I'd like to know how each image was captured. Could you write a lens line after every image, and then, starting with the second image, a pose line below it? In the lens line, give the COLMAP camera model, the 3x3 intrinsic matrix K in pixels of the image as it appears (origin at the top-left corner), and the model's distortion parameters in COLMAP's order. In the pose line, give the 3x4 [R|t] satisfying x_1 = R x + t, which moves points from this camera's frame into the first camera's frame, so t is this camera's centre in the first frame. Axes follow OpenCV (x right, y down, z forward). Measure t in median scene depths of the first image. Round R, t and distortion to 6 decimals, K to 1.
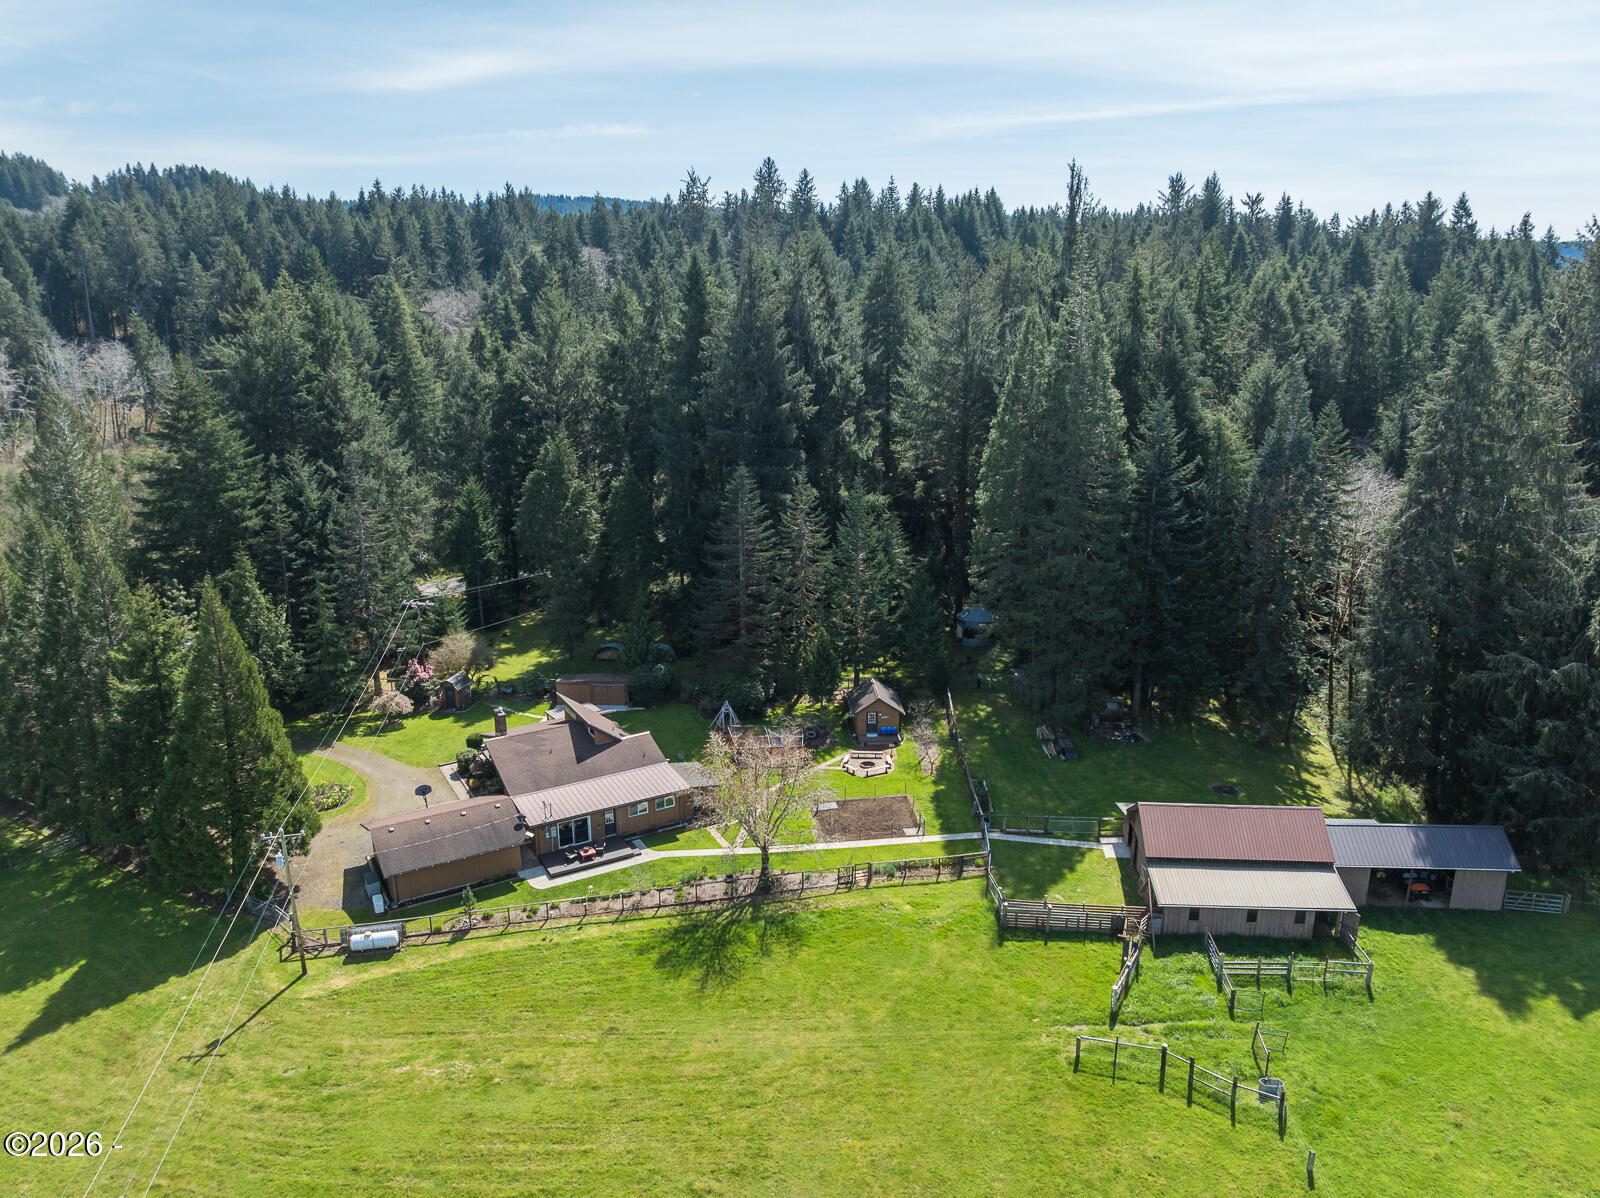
lens RADIAL K [[1122.1, 0, 800.0], [0, 1122.1, 599.0], [0, 0, 1]] dist [-0.033815, 0.007086]
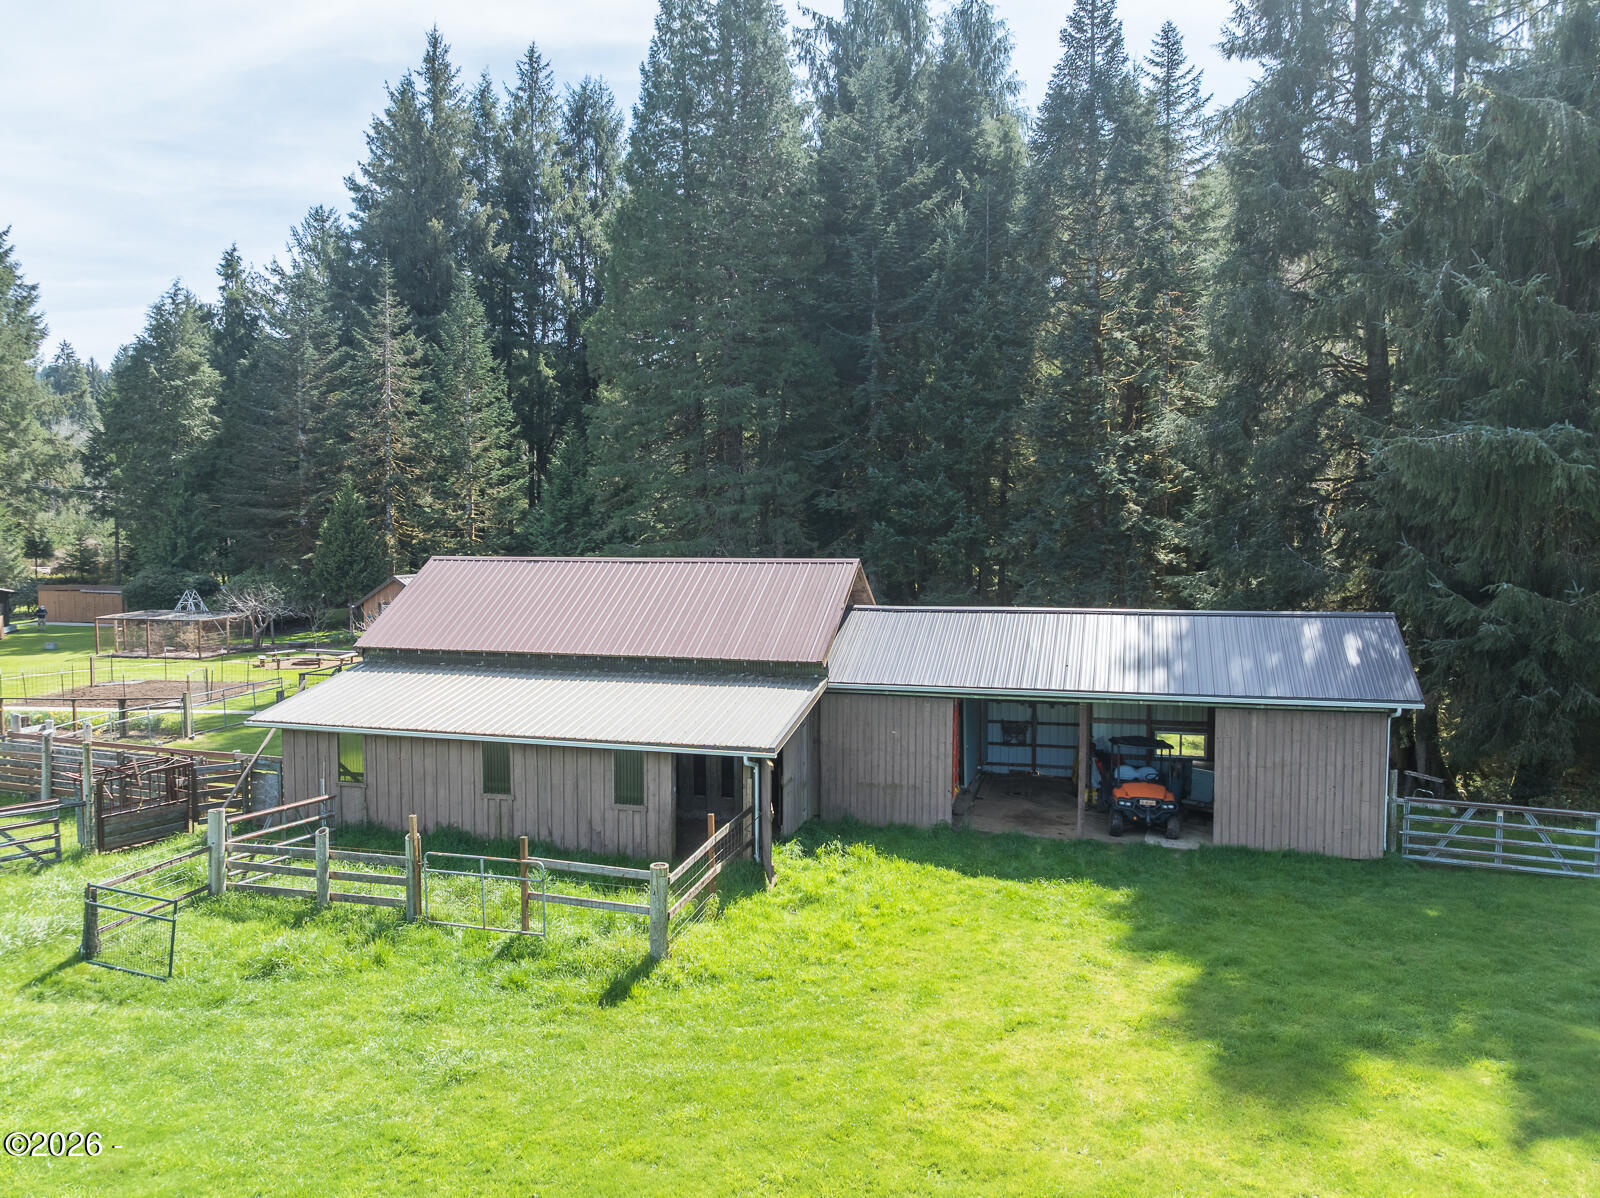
lens RADIAL K [[1135.8, 0, 802.9], [0, 1135.8, 602.4], [0, 0, 1]] dist [-0.059108, 0.035426]
pose [[0.981510, 0.018999, -0.190465, 0.495446], [-0.059103, 0.976520, -0.207161, 0.266520], [0.182057, 0.214587, 0.959587, 0.610296]]
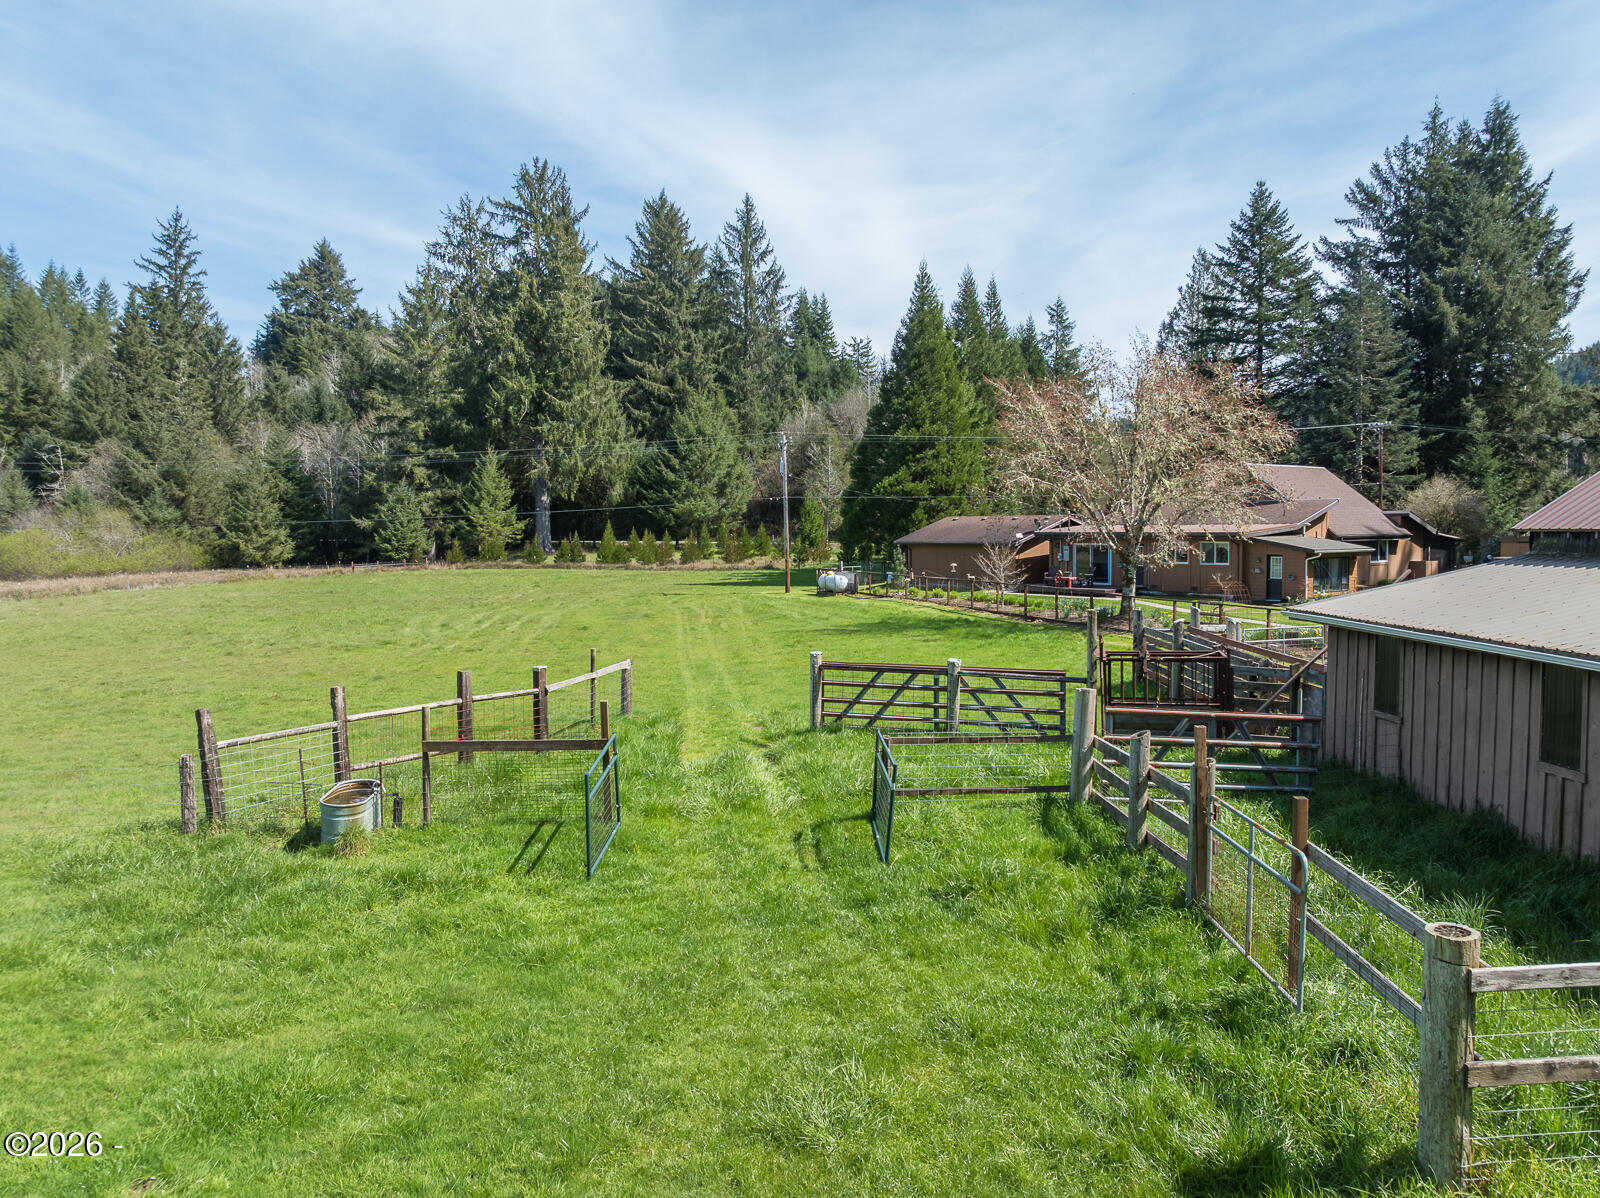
lens RADIAL K [[1135.8, 0, 802.9], [0, 1135.8, 602.4], [0, 0, 1]] dist [-0.059108, 0.035426]
pose [[0.107608, 0.068625, -0.991822, 0.500319], [-0.265449, 0.963381, 0.037857, 0.259264], [0.958101, 0.259204, 0.121884, 0.763352]]
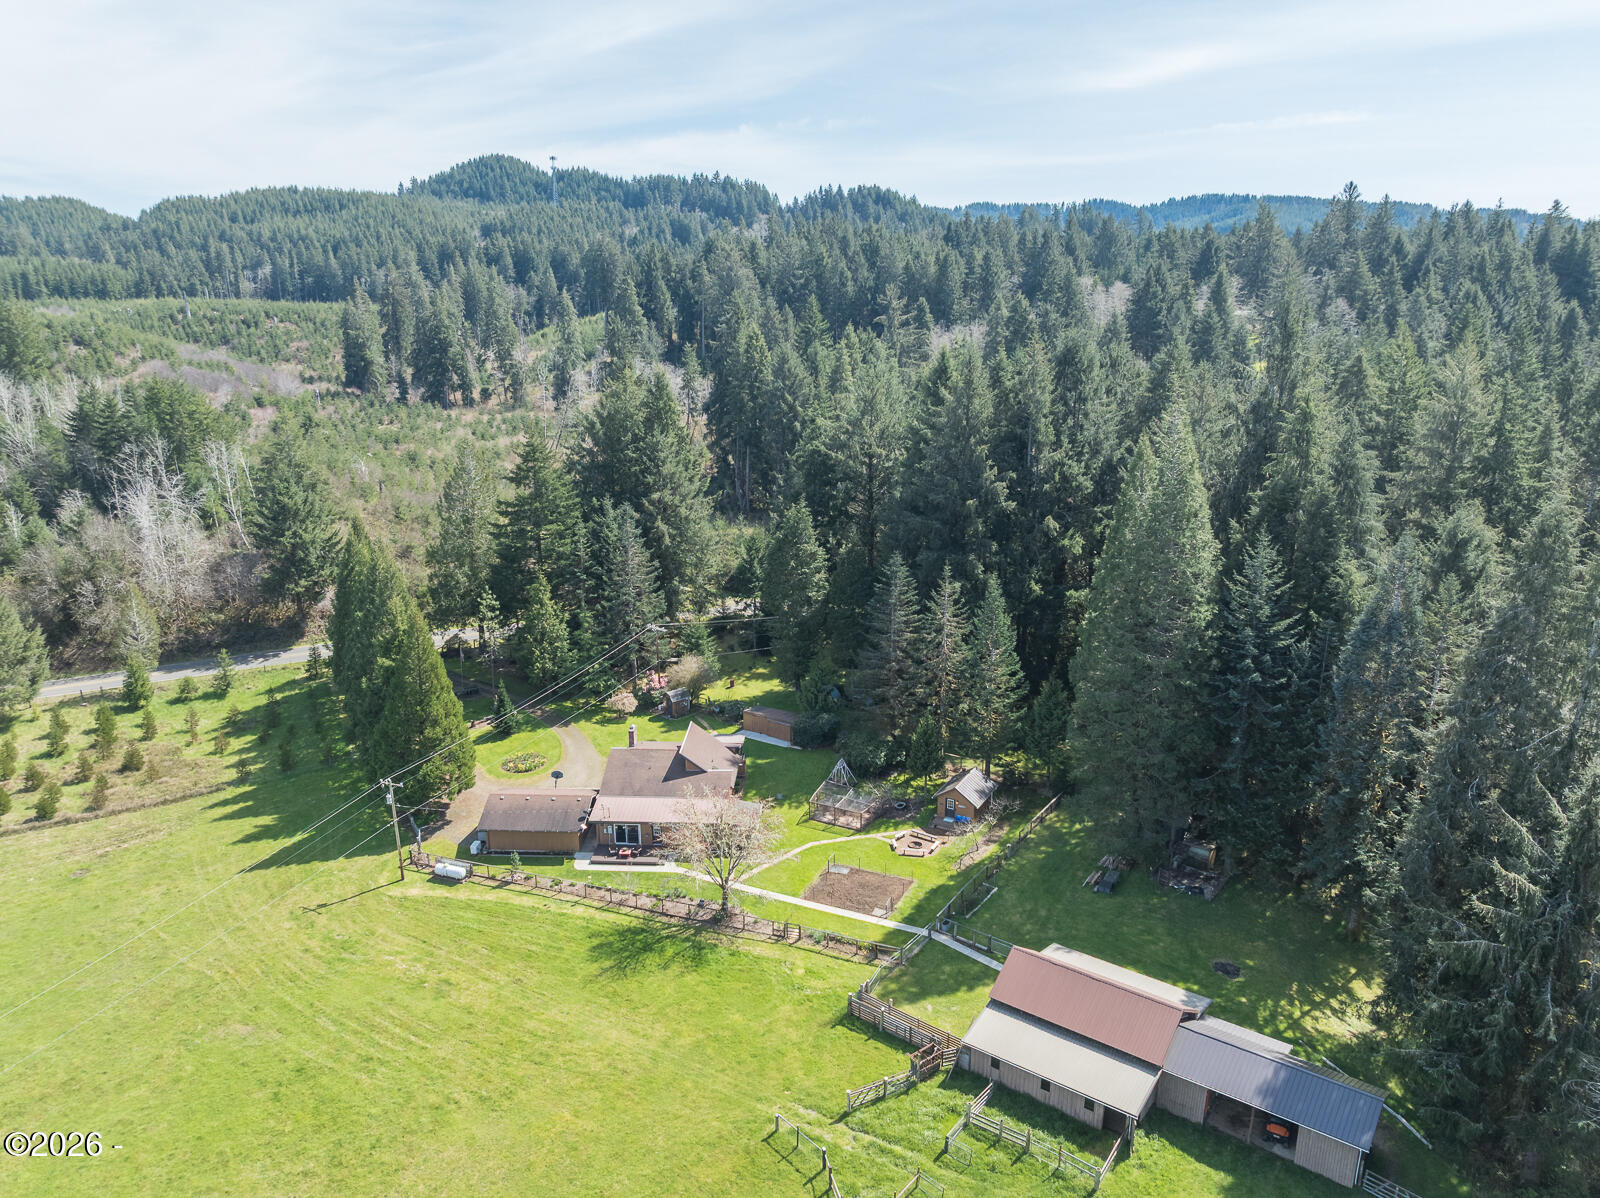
lens RADIAL K [[1122.1, 0, 800.0], [0, 1122.1, 599.0], [0, 0, 1]] dist [-0.033815, 0.007086]
pose [[0.842251, 0.149464, -0.517952, 0.602604], [-0.148661, 0.987938, 0.043345, -0.145699], [0.518183, 0.040492, 0.854311, -0.000957]]
